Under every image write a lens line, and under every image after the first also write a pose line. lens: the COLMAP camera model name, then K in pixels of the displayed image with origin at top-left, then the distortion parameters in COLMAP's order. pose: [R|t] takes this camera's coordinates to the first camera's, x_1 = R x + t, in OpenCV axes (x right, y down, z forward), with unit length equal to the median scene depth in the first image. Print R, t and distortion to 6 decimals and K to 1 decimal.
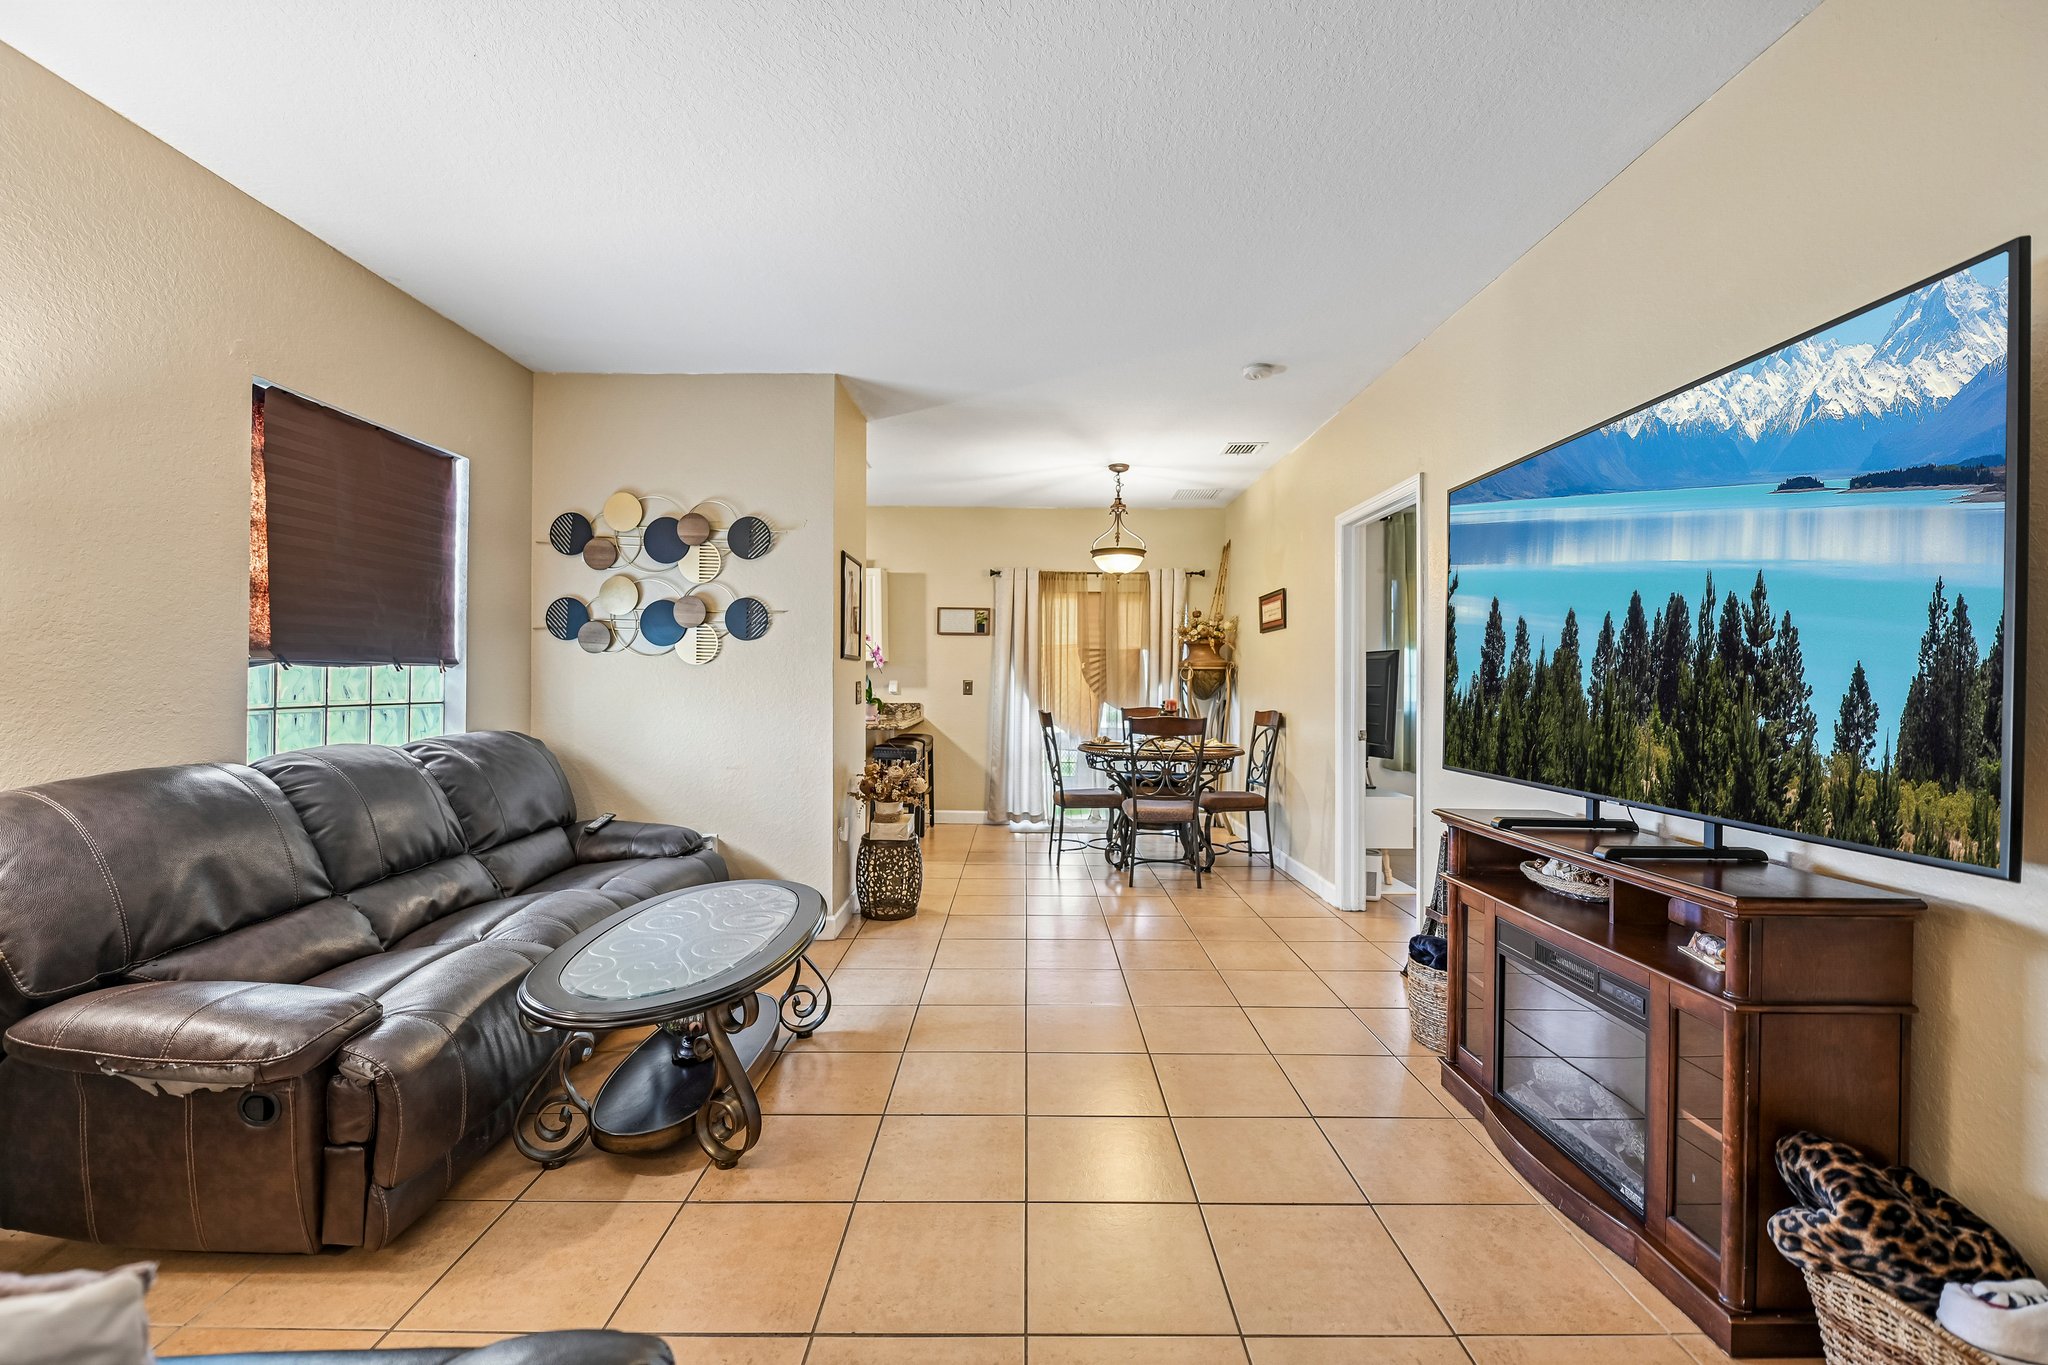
lens RADIAL K [[892.6, 0, 1026.1], [0, 892.6, 674.5], [0, 0, 1]] dist [-0.001022, -0.000053]
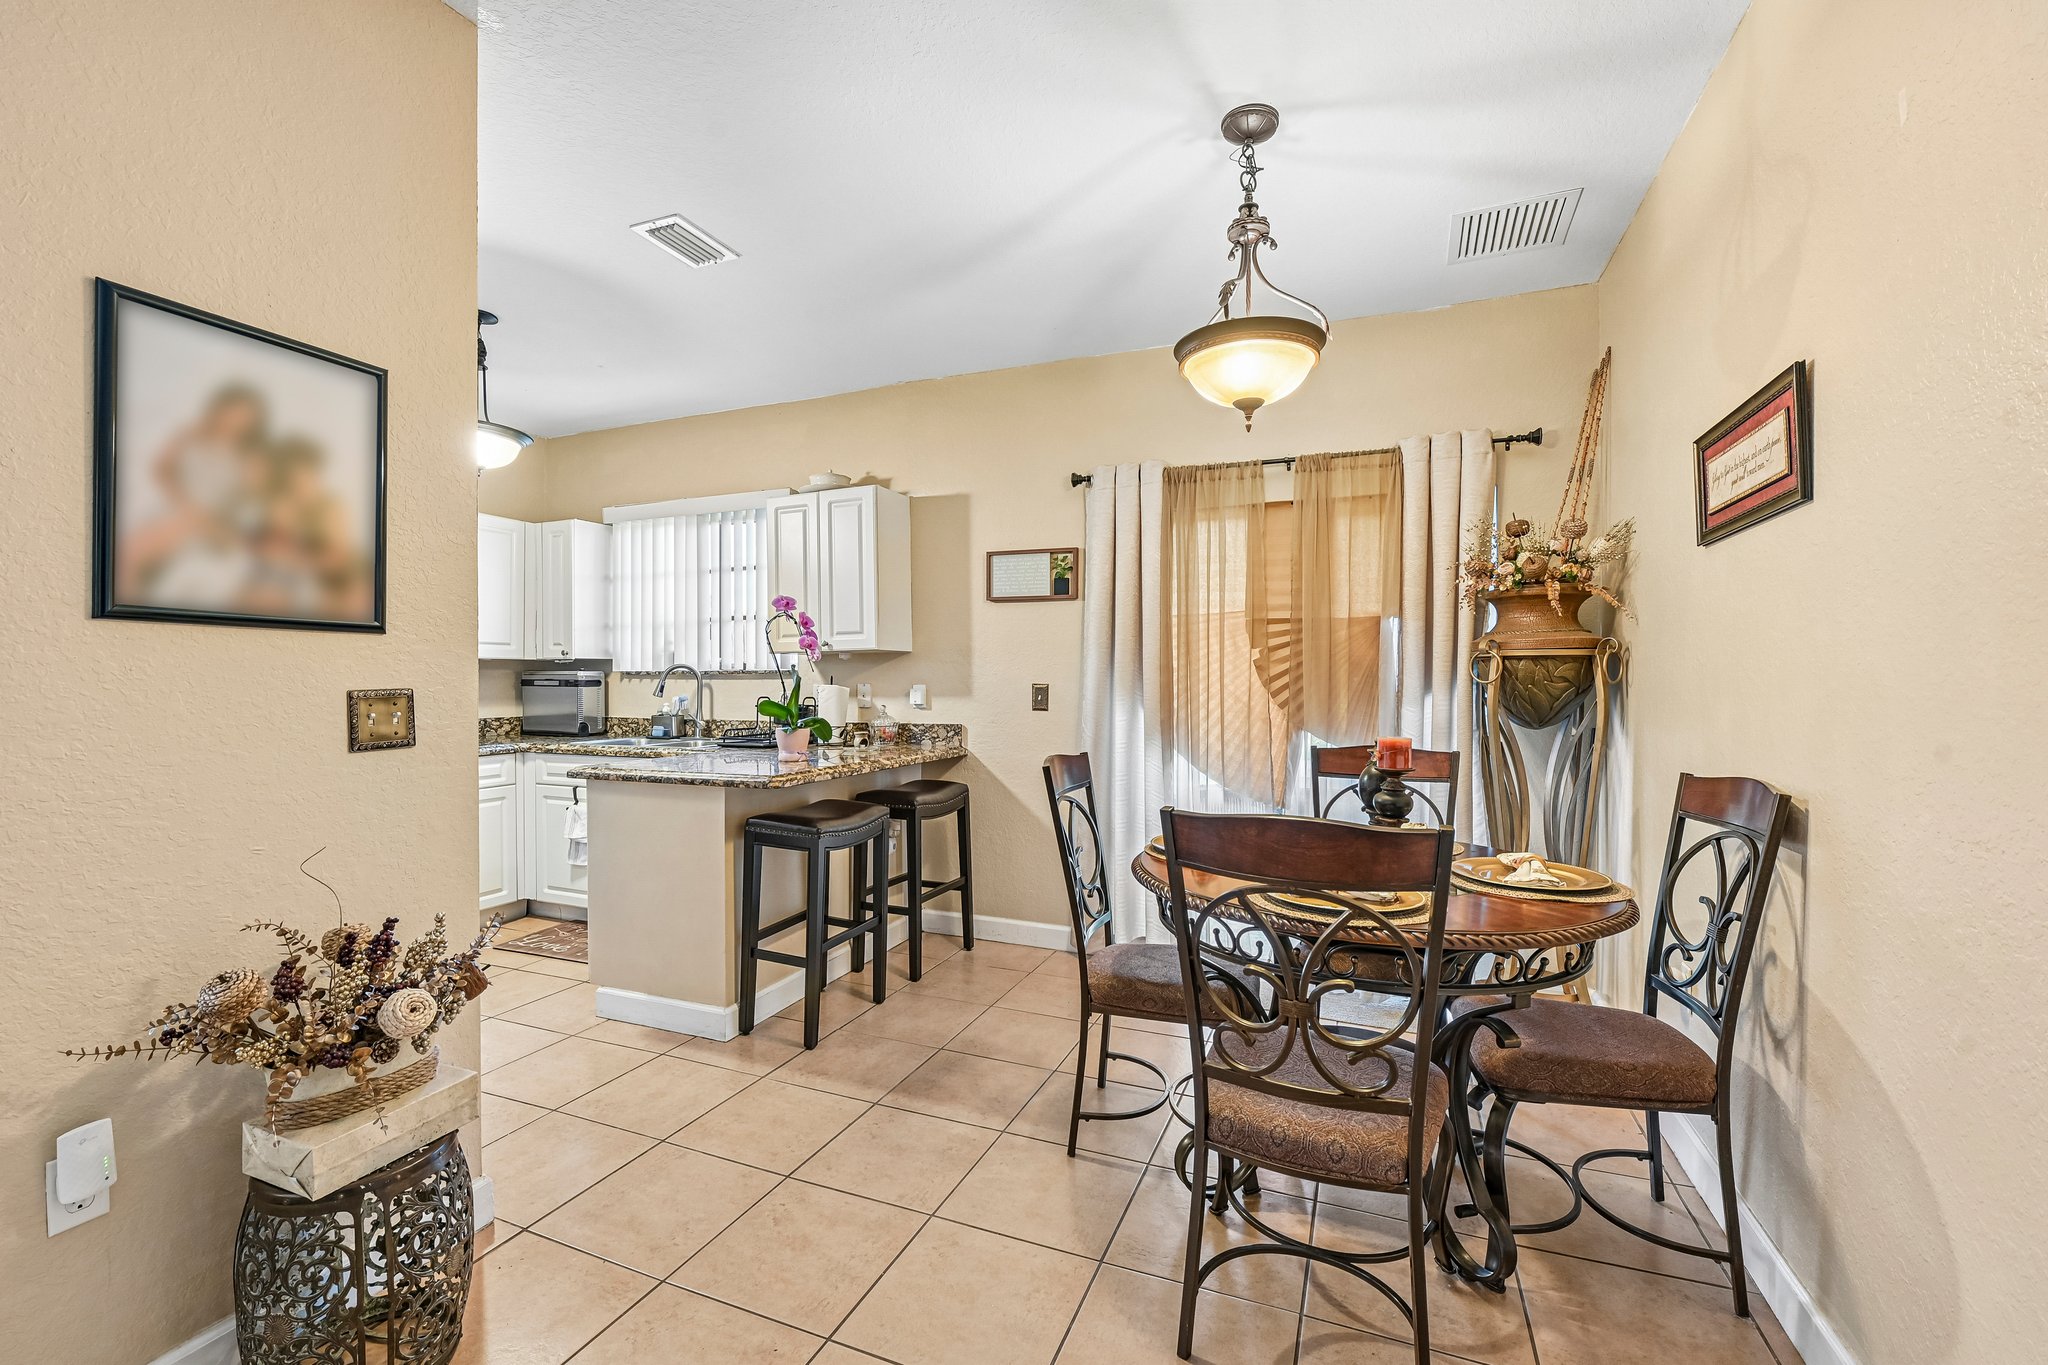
lens RADIAL K [[875.2, 0, 1019.7], [0, 875.2, 691.1], [0, 0, 1]] dist [-0.004008, -0.000240]
pose [[0.922104, 0.000298, -0.386943, 0.134031], [0.006298, 0.999856, 0.015778, 0.002439], [0.386892, -0.016985, 0.921969, 0.520996]]
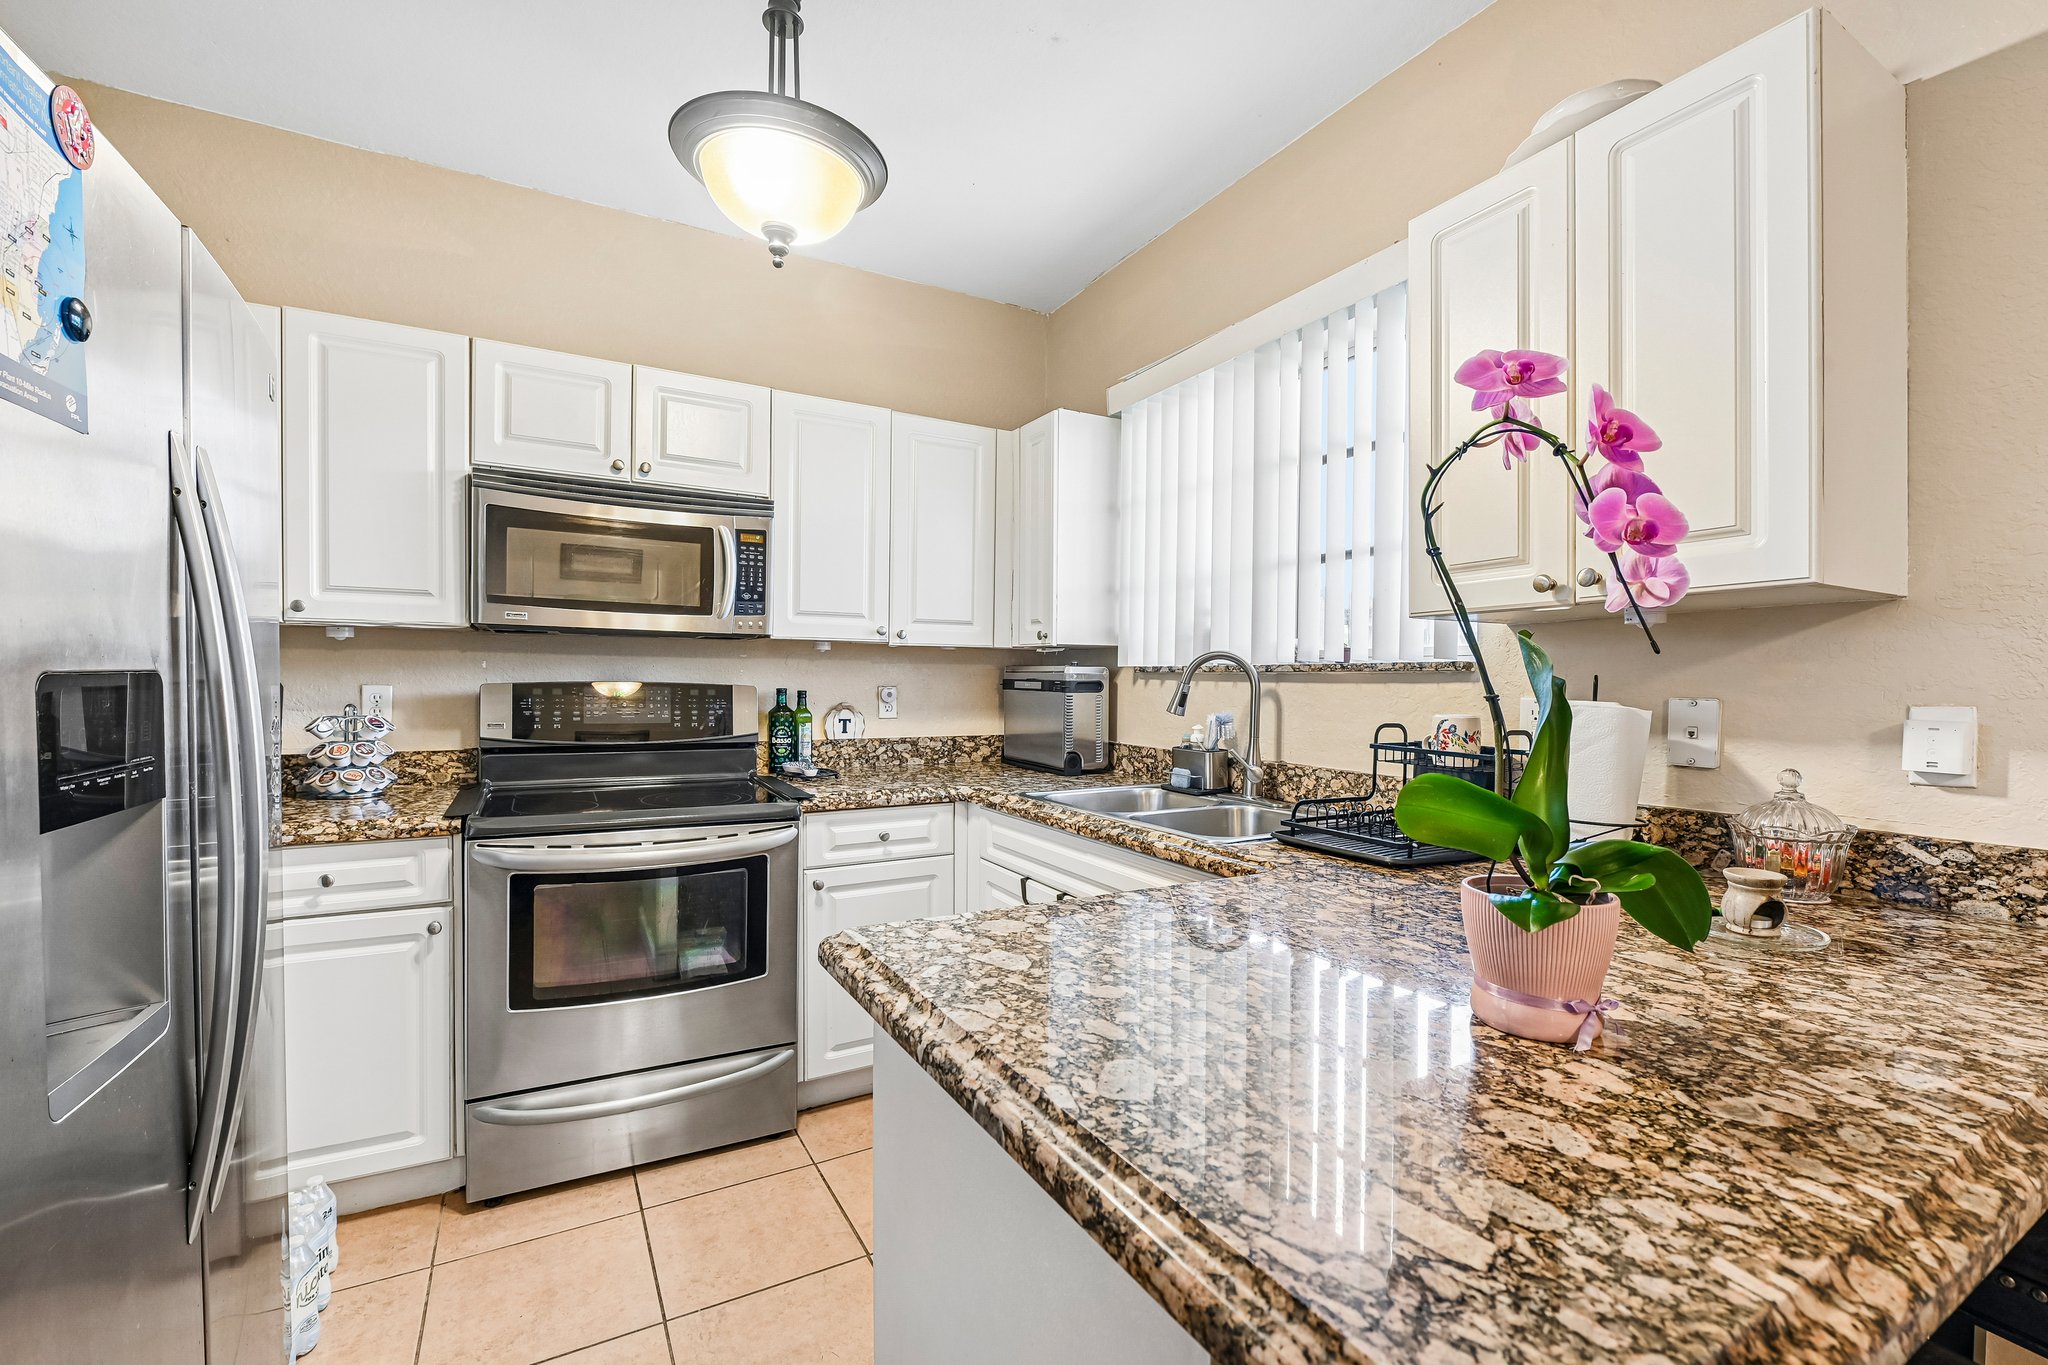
lens RADIAL K [[875.2, 0, 1019.7], [0, 875.2, 691.1], [0, 0, 1]] dist [-0.004008, -0.000240]
pose [[0.485059, 0.011997, -0.874399, -0.104208], [-0.001702, 0.999917, 0.012774, 0.001964], [0.874480, -0.004708, 0.485039, 0.805399]]
